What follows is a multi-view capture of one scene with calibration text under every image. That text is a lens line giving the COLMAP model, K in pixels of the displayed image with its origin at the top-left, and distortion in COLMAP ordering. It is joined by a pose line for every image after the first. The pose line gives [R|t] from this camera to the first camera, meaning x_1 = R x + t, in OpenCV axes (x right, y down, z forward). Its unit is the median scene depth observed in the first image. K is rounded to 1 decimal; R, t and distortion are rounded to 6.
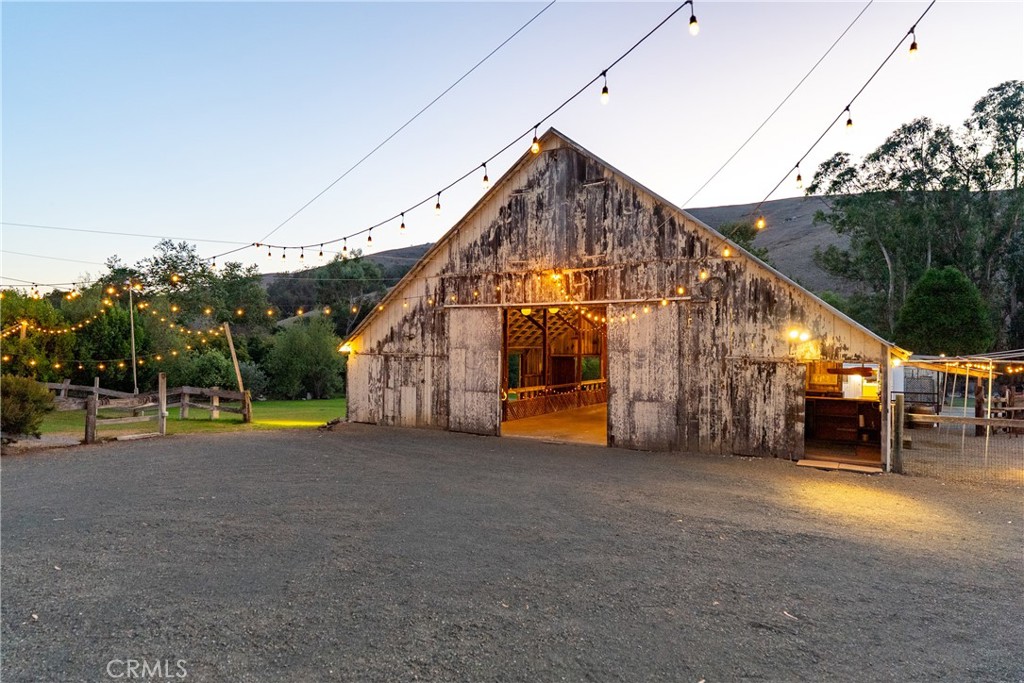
lens RADIAL K [[605.0, 0, 512.0], [0, 605.0, 341.5], [0, 0, 1]] dist [-0.004837, -0.002499]
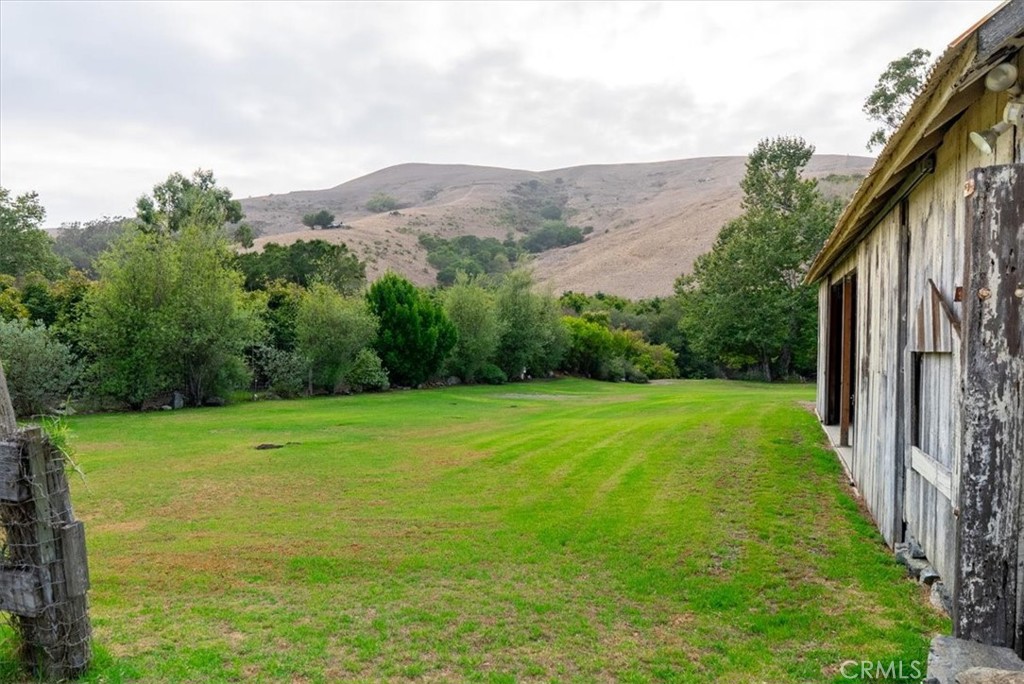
lens RADIAL K [[702.8, 0, 512.0], [0, 702.8, 342.0], [0, 0, 1]] dist [-0.007233, -0.001796]
pose [[0.980181, 0.000785, 0.198100, -0.476631], [-0.006217, 0.999622, 0.026799, 0.076344], [-0.198004, -0.027499, 0.979815, 1.076919]]
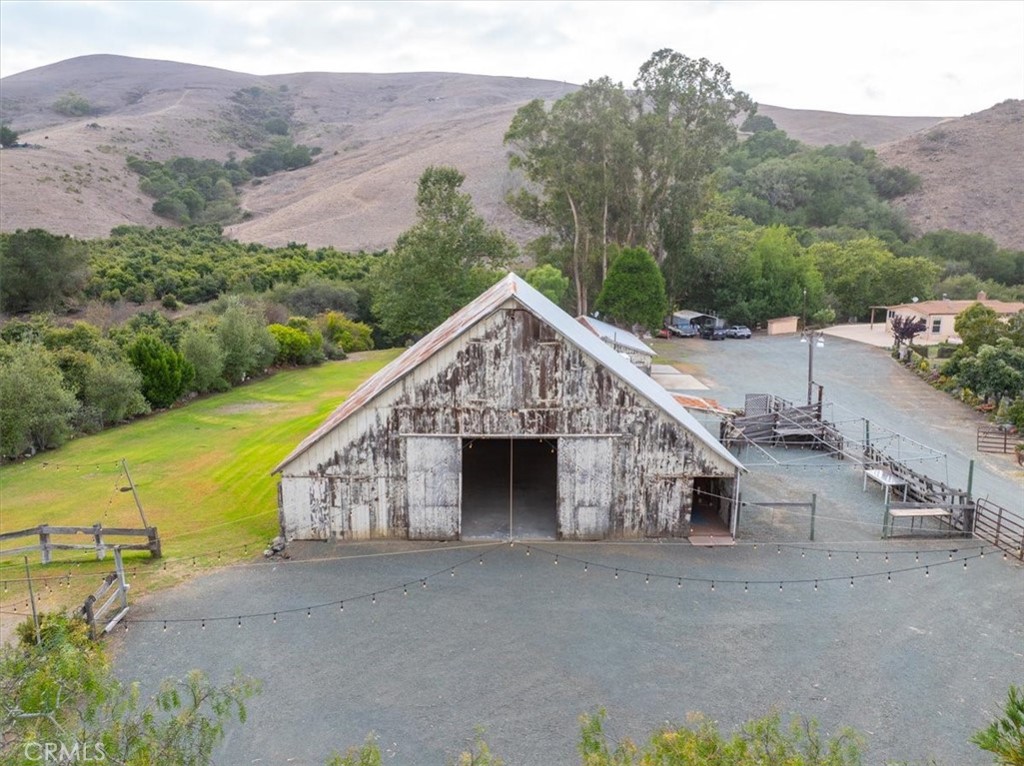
lens RADIAL K [[720.2, 0, 516.6], [0, 720.2, 374.8], [0, 0, 1]] dist [-0.025482, -0.027789]
pose [[0.848218, -0.102294, 0.519674, -0.652562], [-0.003492, 0.980071, 0.198618, -0.461941], [-0.529635, -0.170286, 0.830957, -0.195286]]
